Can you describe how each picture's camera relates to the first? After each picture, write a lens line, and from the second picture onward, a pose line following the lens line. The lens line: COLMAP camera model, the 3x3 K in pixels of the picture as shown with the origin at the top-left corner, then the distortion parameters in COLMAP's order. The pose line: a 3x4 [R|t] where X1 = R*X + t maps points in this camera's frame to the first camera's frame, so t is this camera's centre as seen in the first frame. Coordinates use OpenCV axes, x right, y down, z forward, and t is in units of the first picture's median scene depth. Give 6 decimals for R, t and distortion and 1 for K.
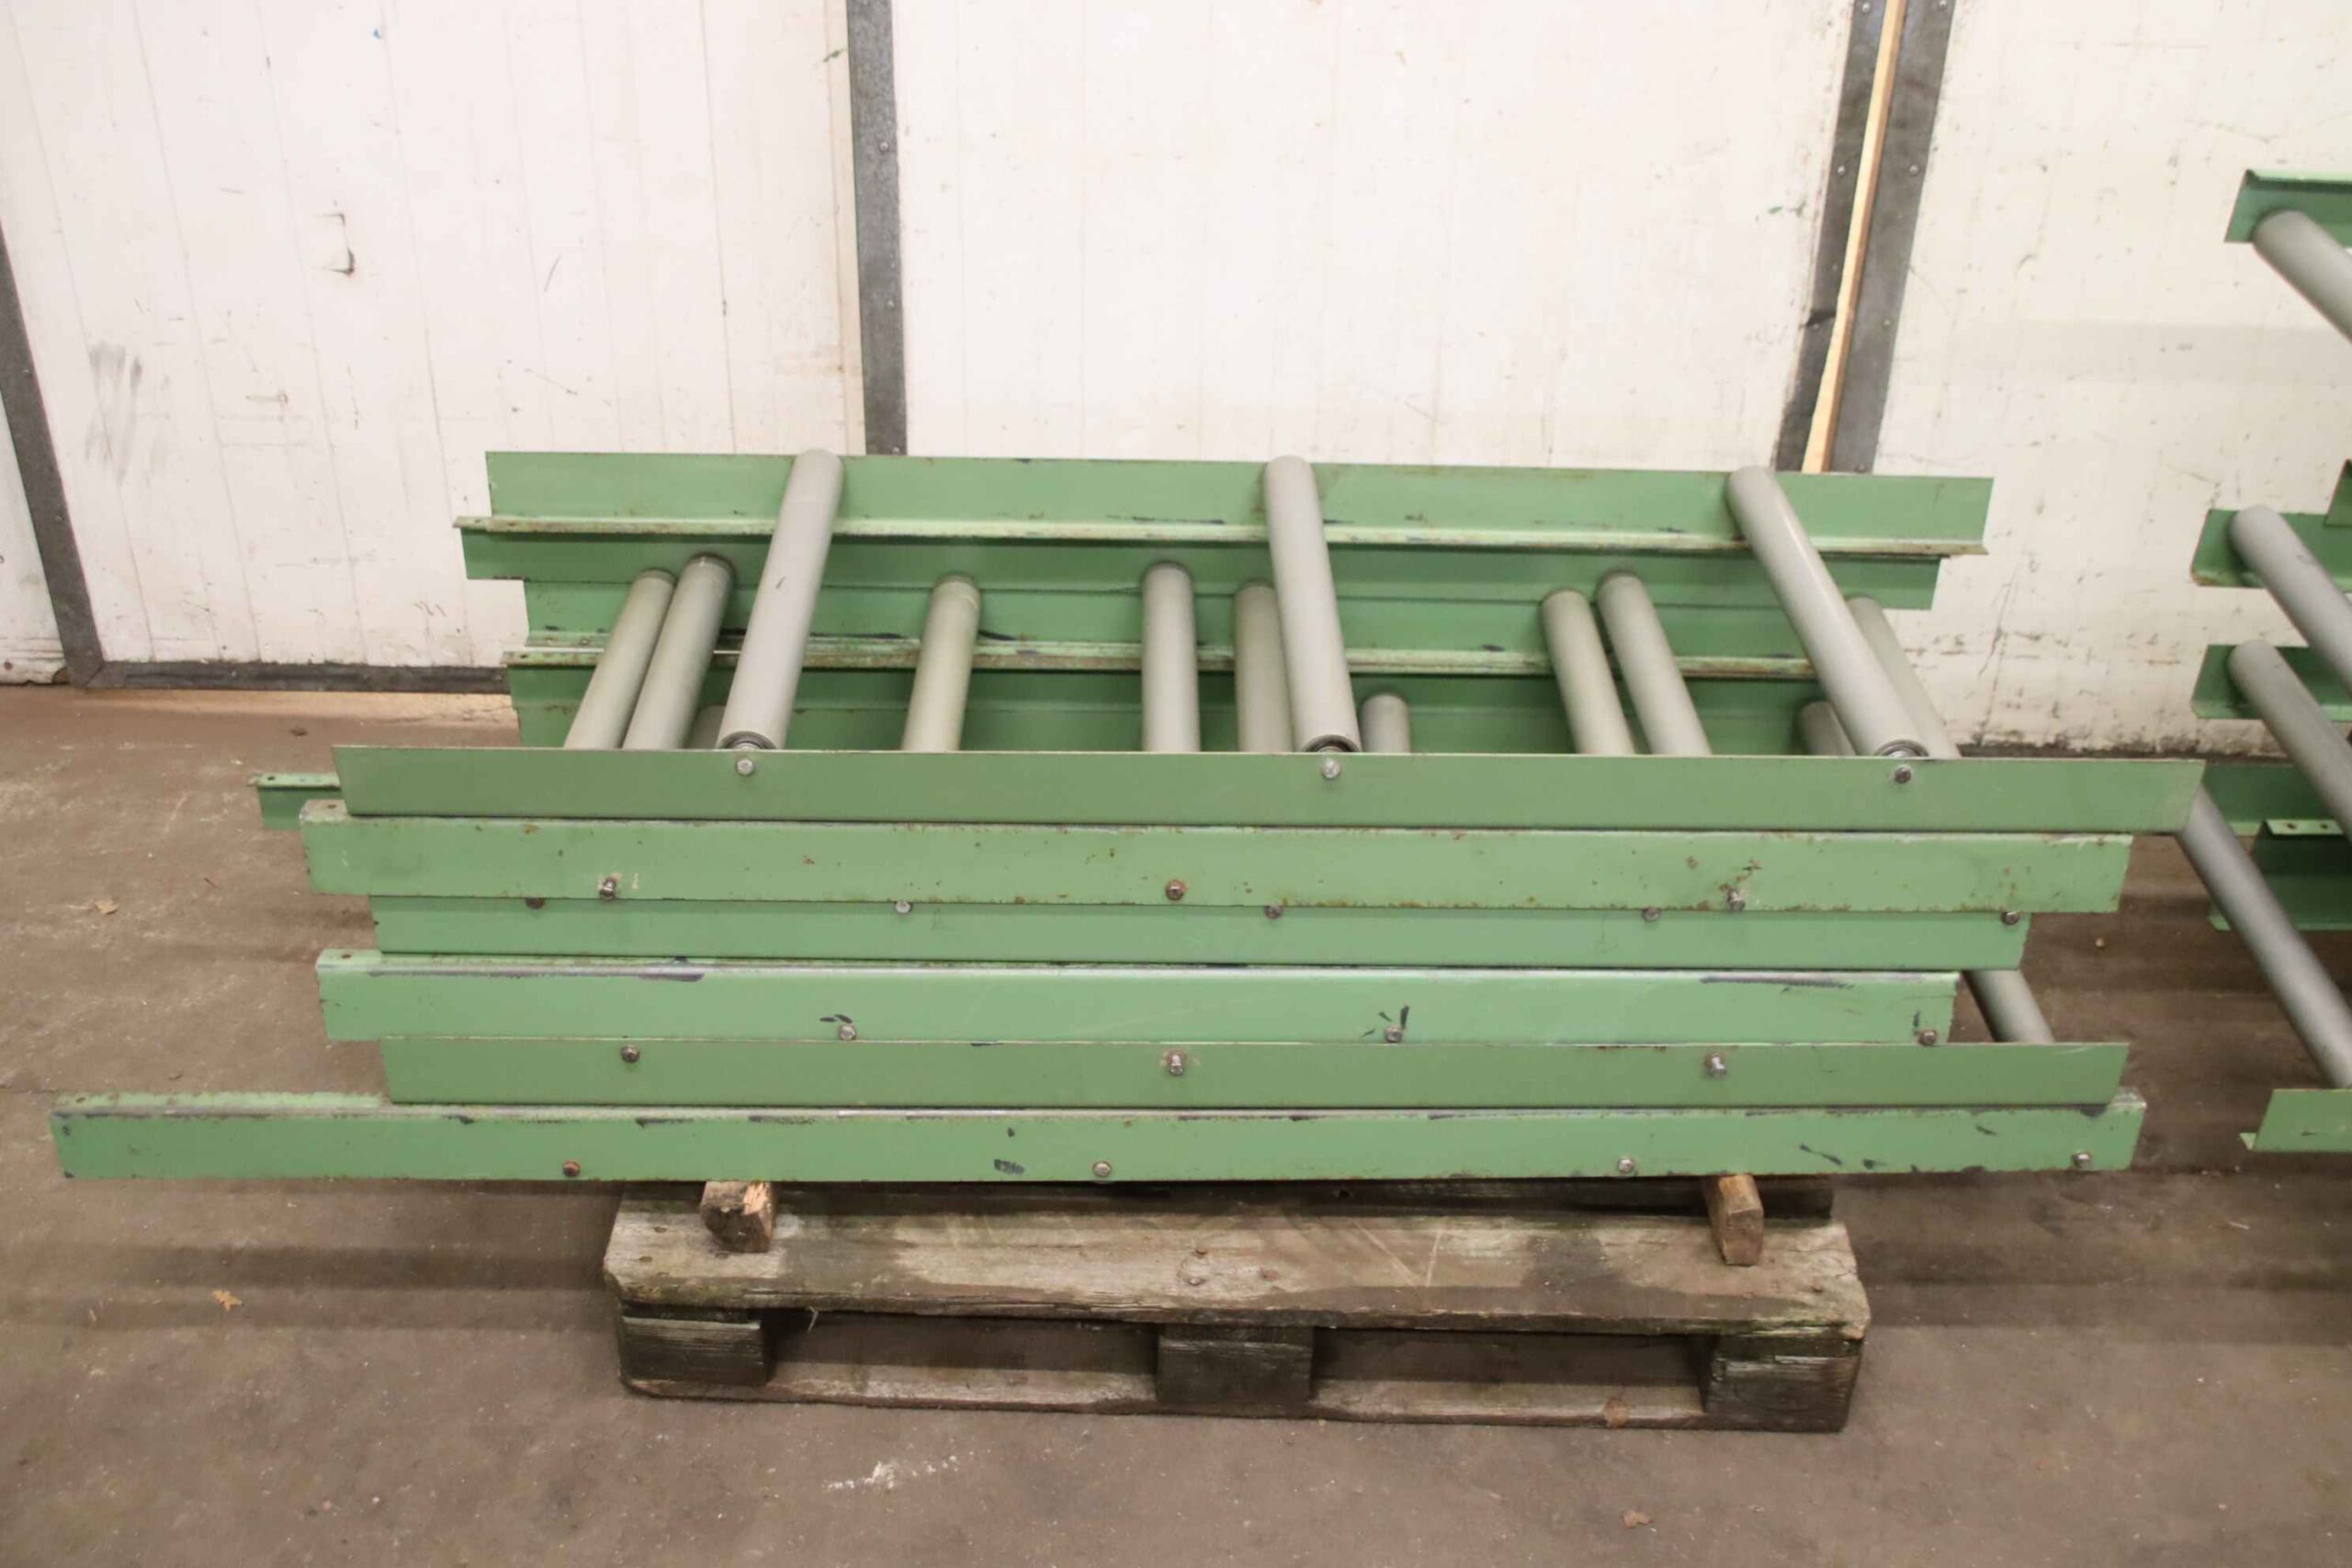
lens RADIAL K [[2435.2, 0, 1187.4], [0, 2435.2, 801.0], [0, 0, 1]] dist [-0.058827, 0.000000]
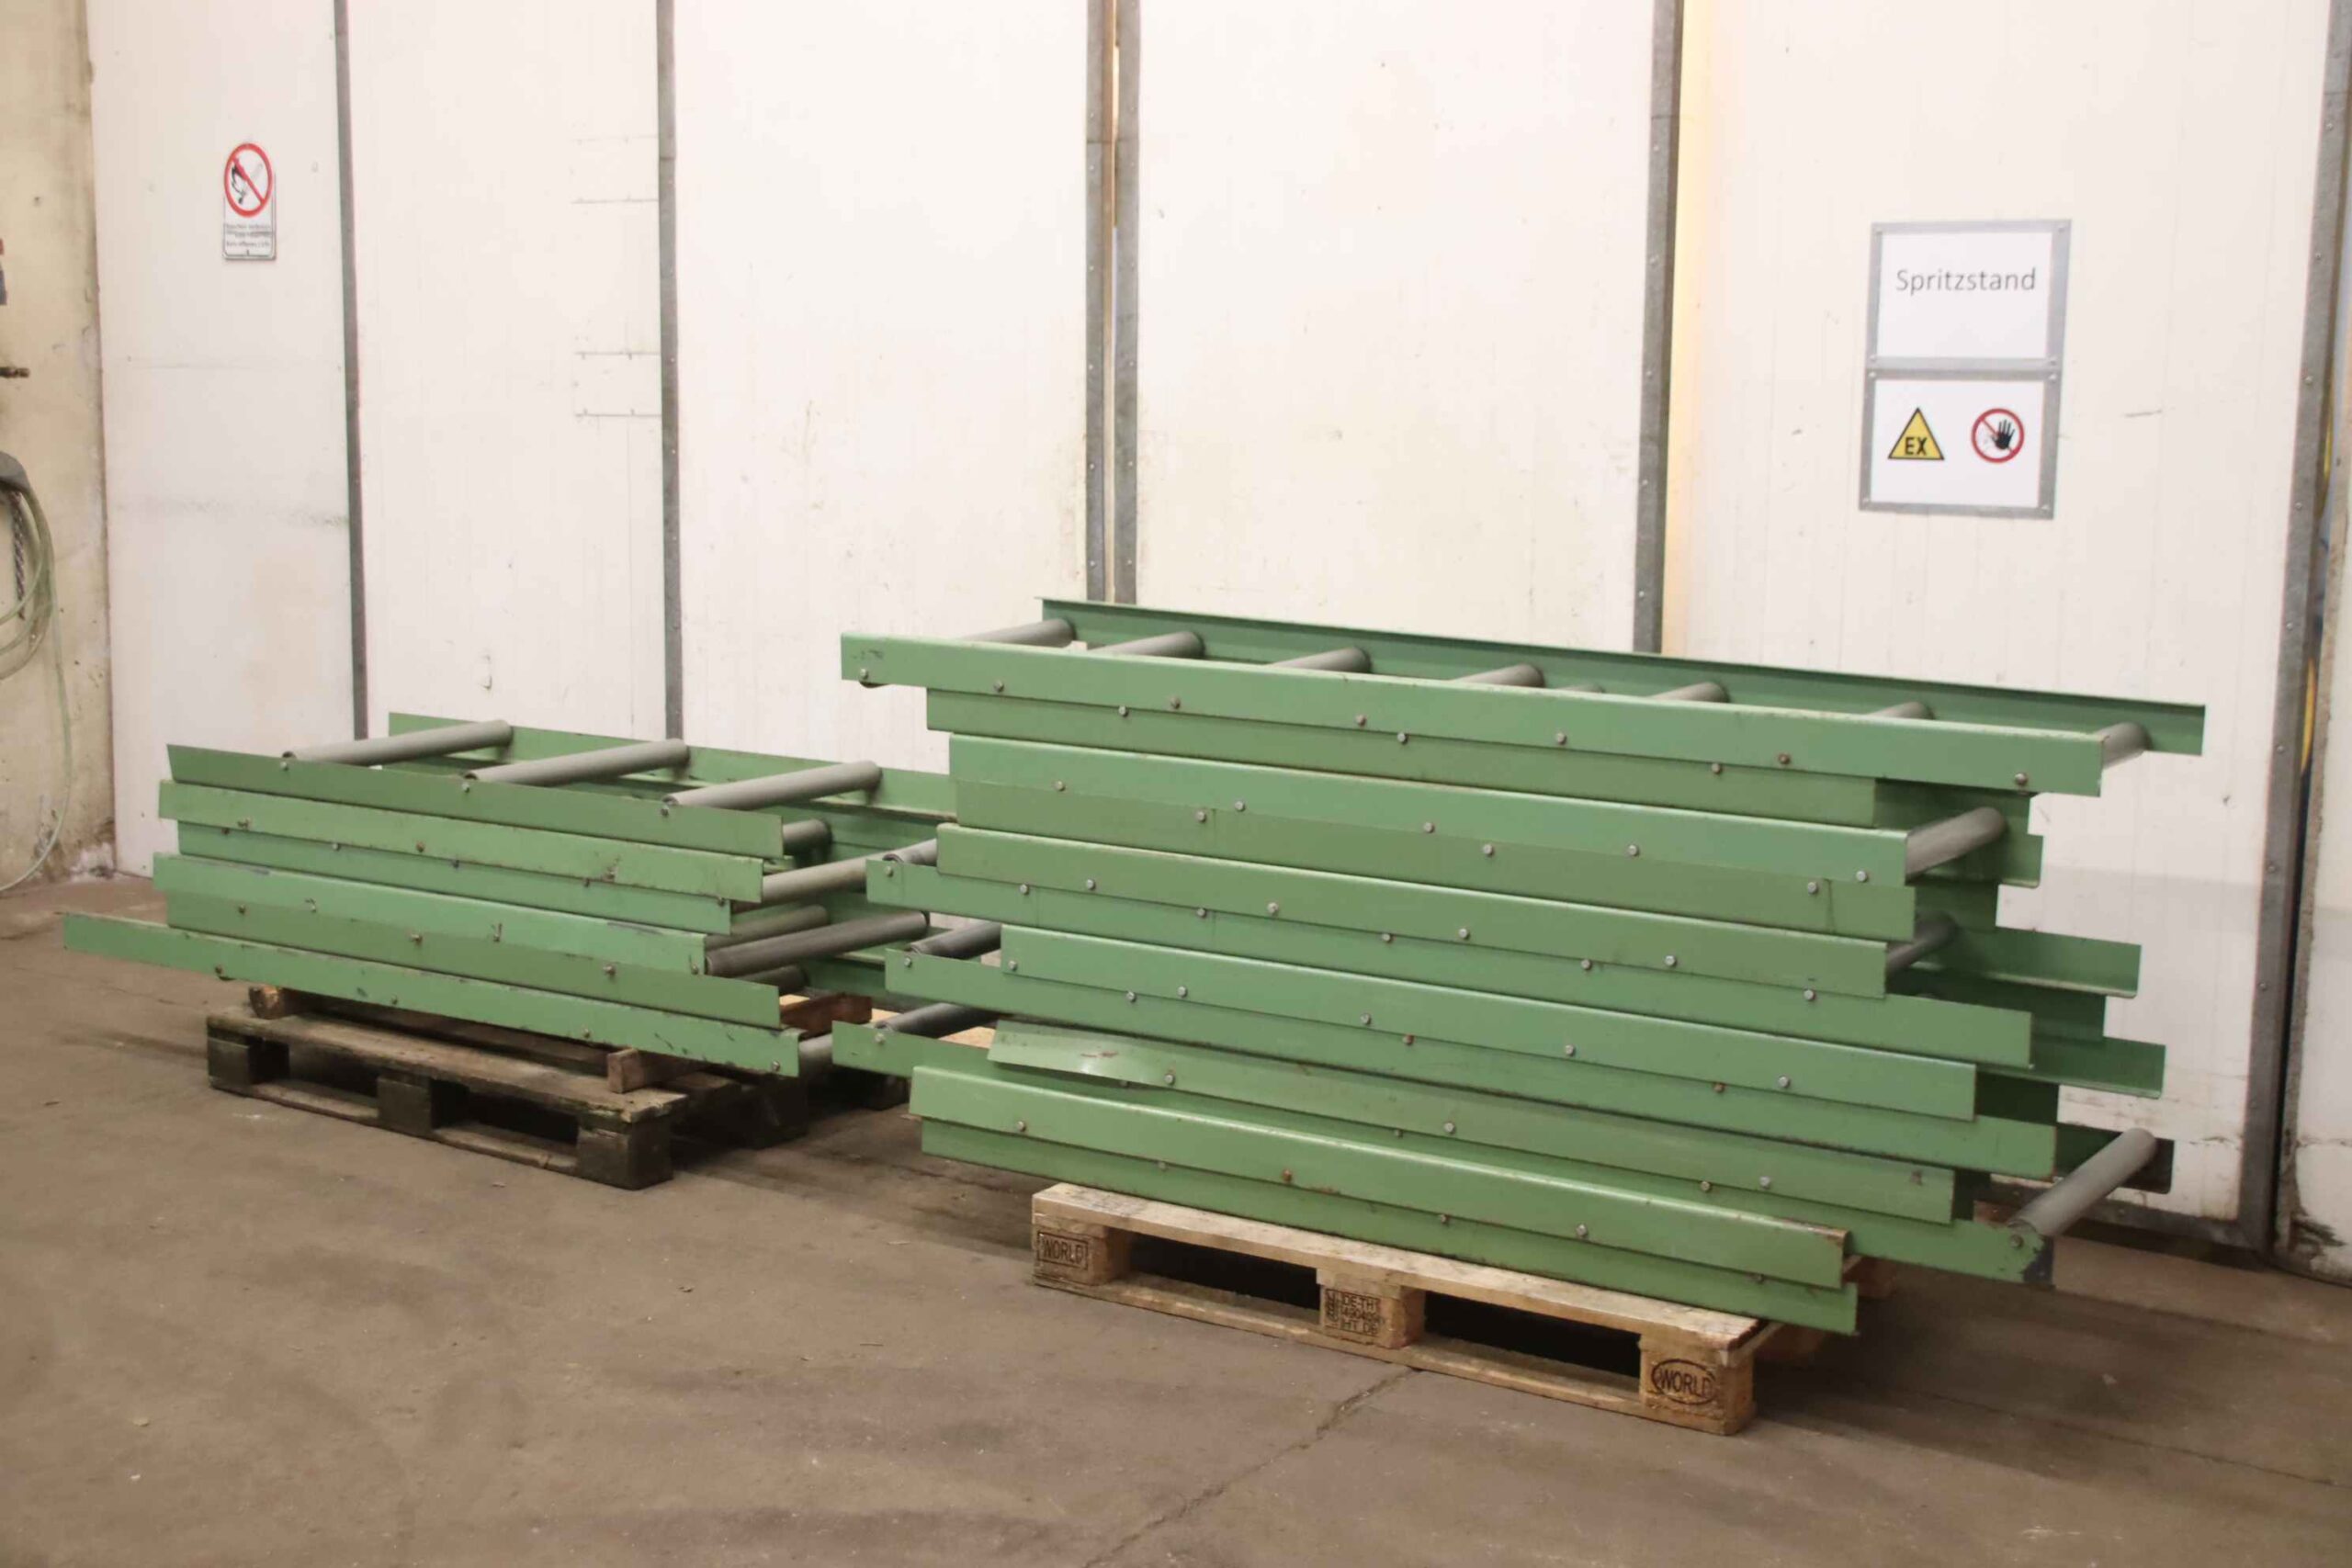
lens RADIAL K [[2893.7, 0, 1171.7], [0, 2893.7, 787.0], [0, 0, 1]] dist [-0.000738, 0.000000]
pose [[0.832310, 0.067089, -0.550236, 1.842724], [-0.286255, 0.902064, -0.323014, 0.590110], [0.474678, 0.426355, 0.770001, -0.643809]]
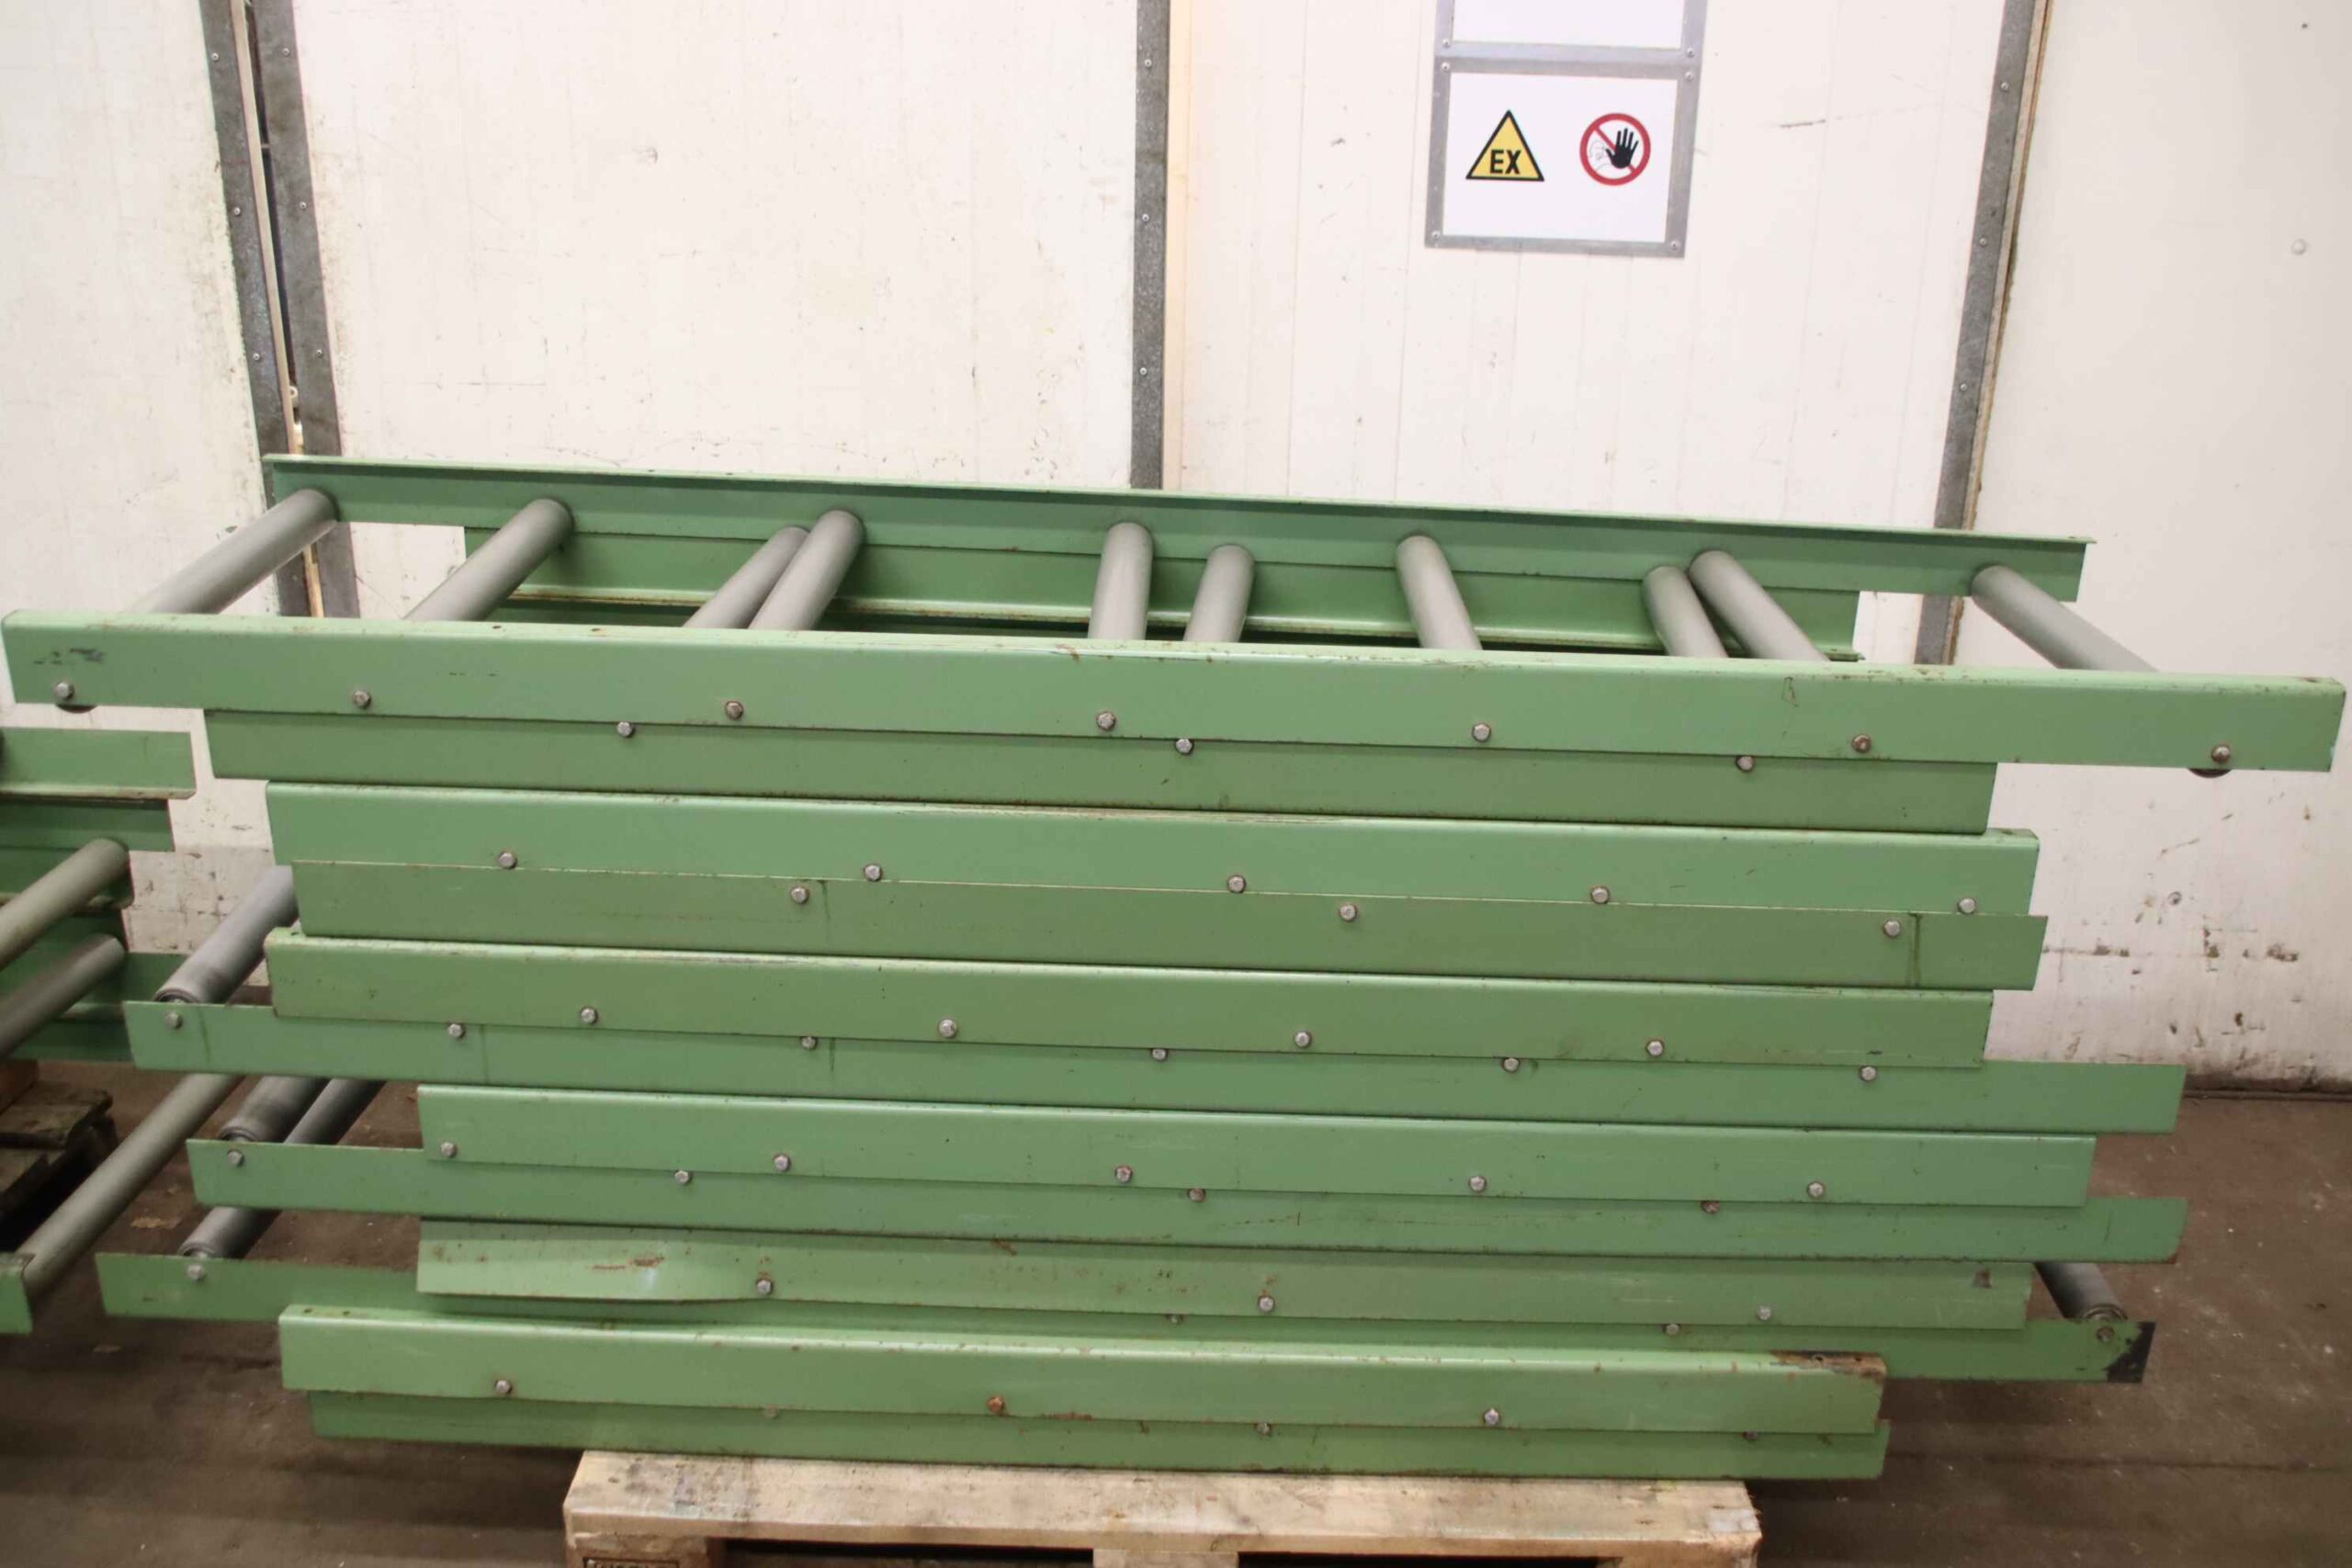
lens RADIAL K [[2145.5, 0, 1181.3], [0, 2145.5, 787.5], [0, 0, 1]] dist [-0.089386, 0.000000]
pose [[0.999021, 0.010743, -0.042911, 0.963505], [-0.018832, 0.981051, -0.192832, 0.085215], [0.040026, 0.193452, 0.980293, 0.056838]]
